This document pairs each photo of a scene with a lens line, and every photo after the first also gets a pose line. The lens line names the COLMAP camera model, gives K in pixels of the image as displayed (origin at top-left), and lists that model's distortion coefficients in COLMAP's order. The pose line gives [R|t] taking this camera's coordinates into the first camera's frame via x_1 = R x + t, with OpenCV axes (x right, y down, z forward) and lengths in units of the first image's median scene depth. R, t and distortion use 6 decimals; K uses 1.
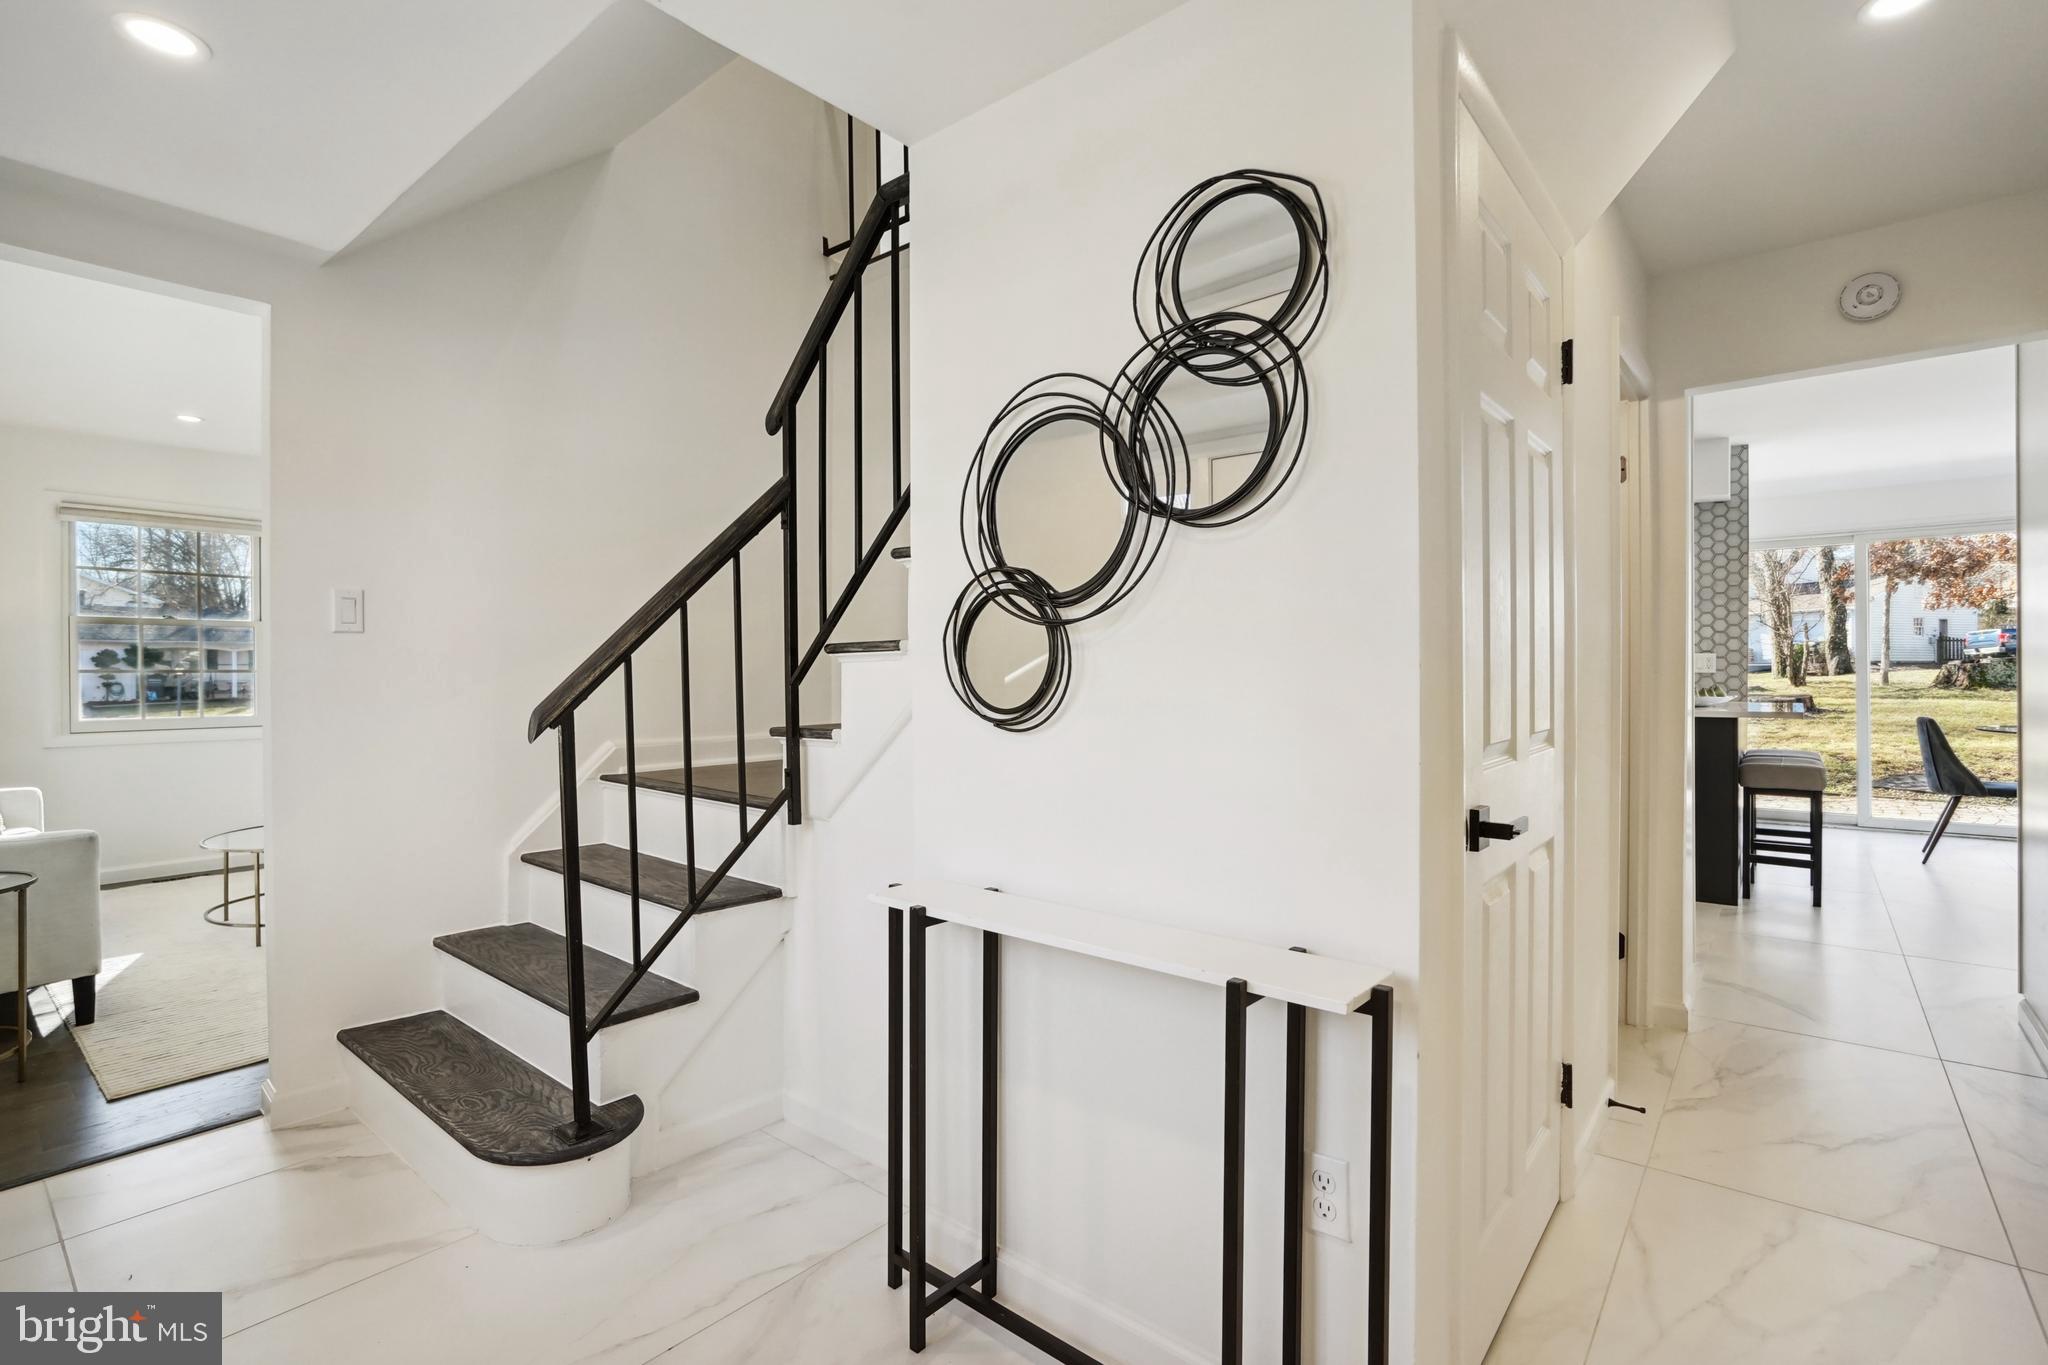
lens RADIAL K [[957.5, 0, 975.1], [0, 957.5, 668.7], [0, 0, 1]] dist [-0.073880, 0.028348]
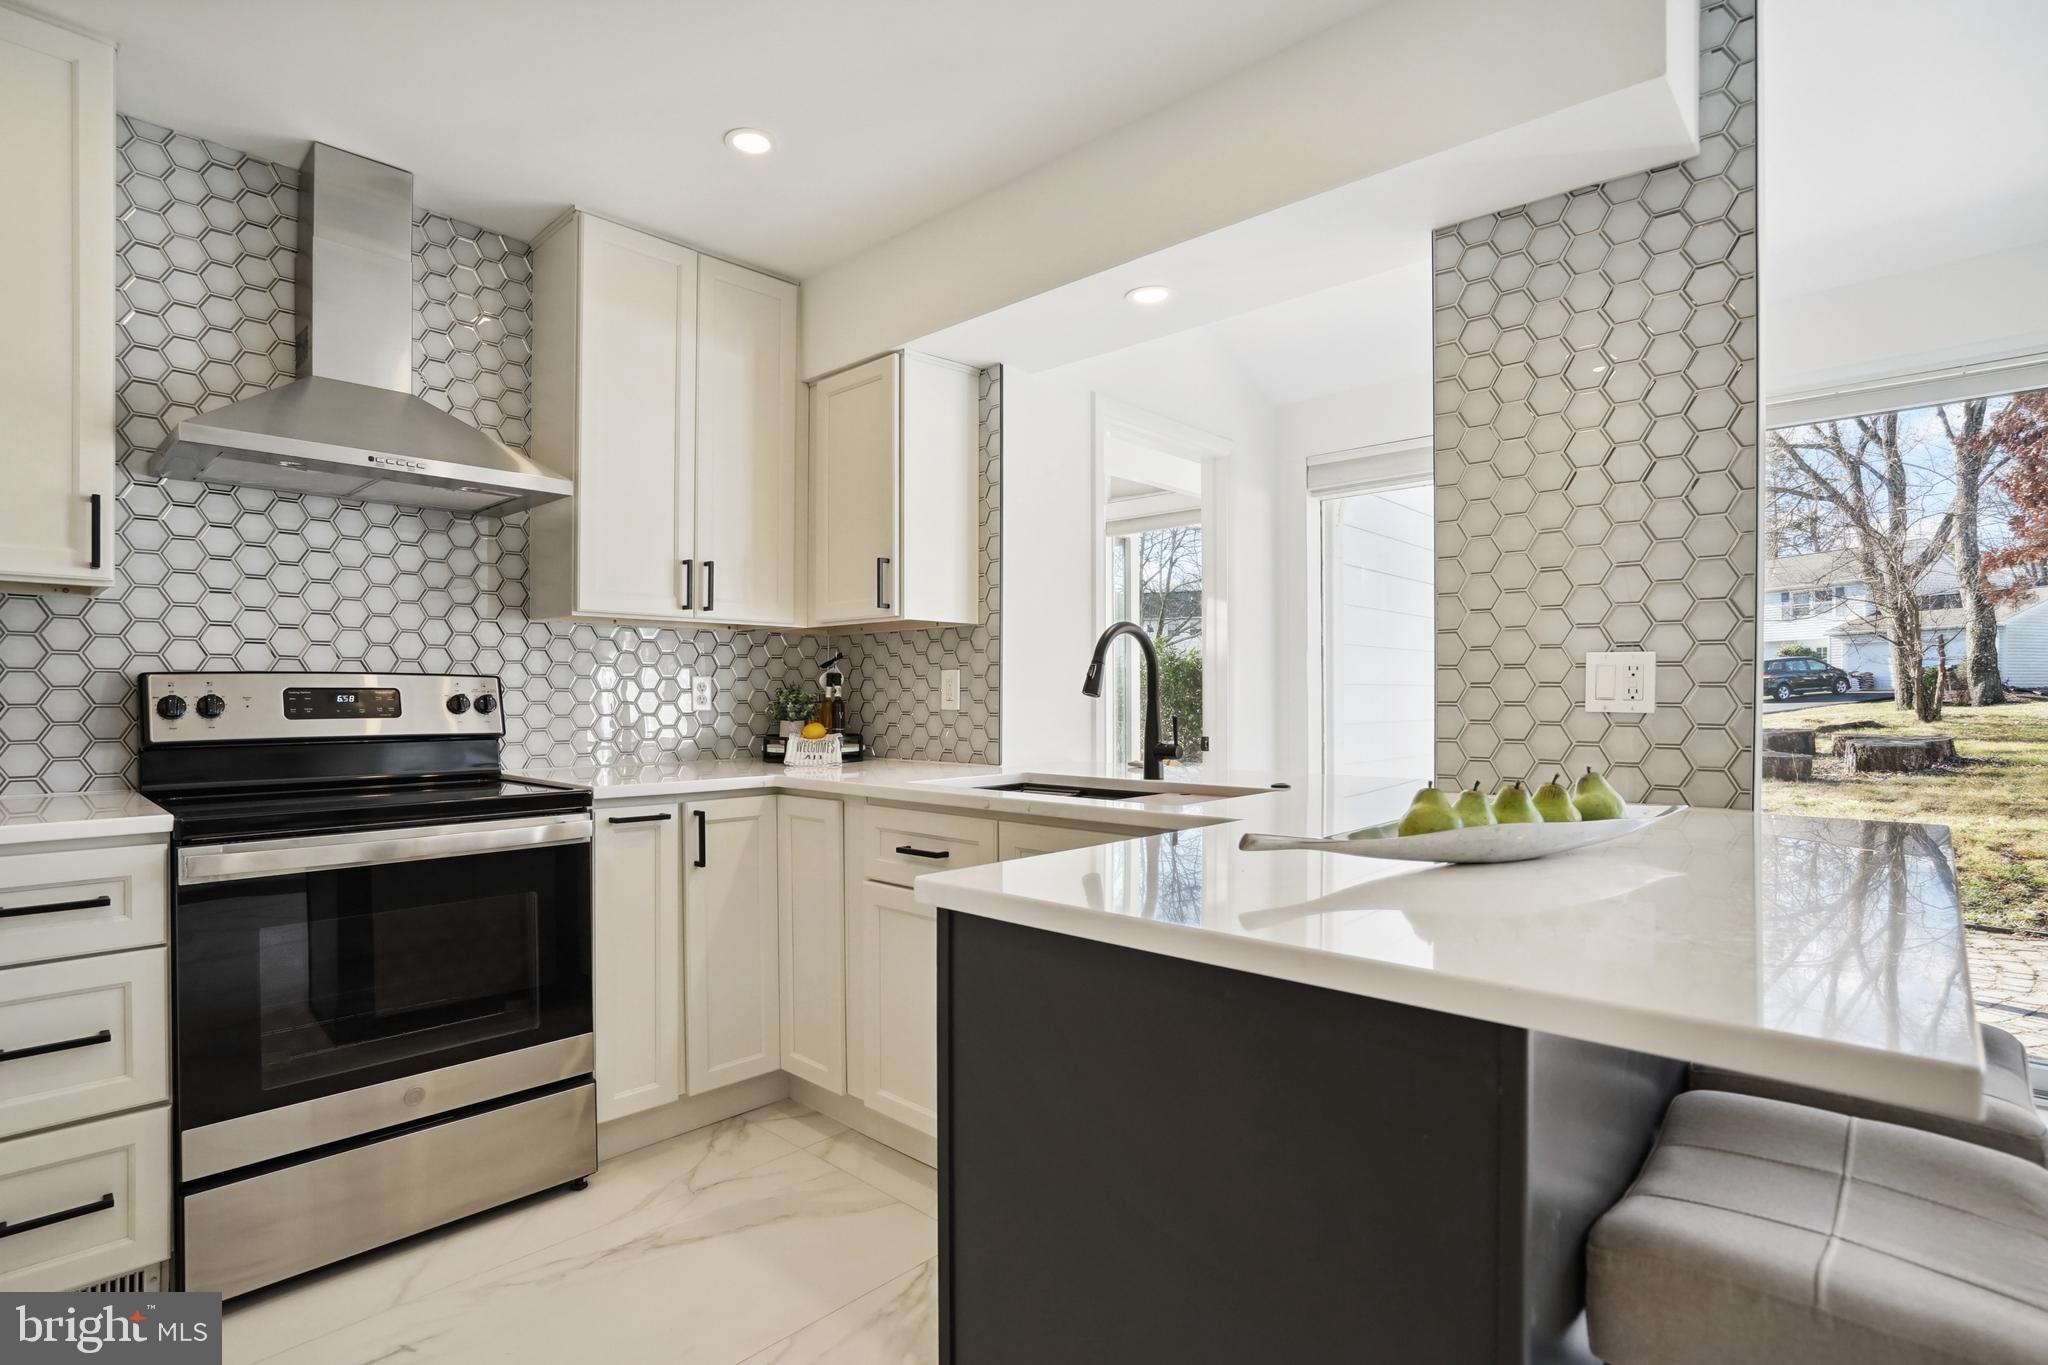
lens RADIAL K [[1000.6, 0, 998.8], [0, 1000.6, 703.8], [0, 0, 1]] dist [-0.061235, 0.029734]
pose [[0.999415, 0.000425, -0.034185, 0.196154], [-0.000184, 0.999975, 0.007045, -0.000367], [0.034187, -0.007035, 0.999391, 0.218906]]
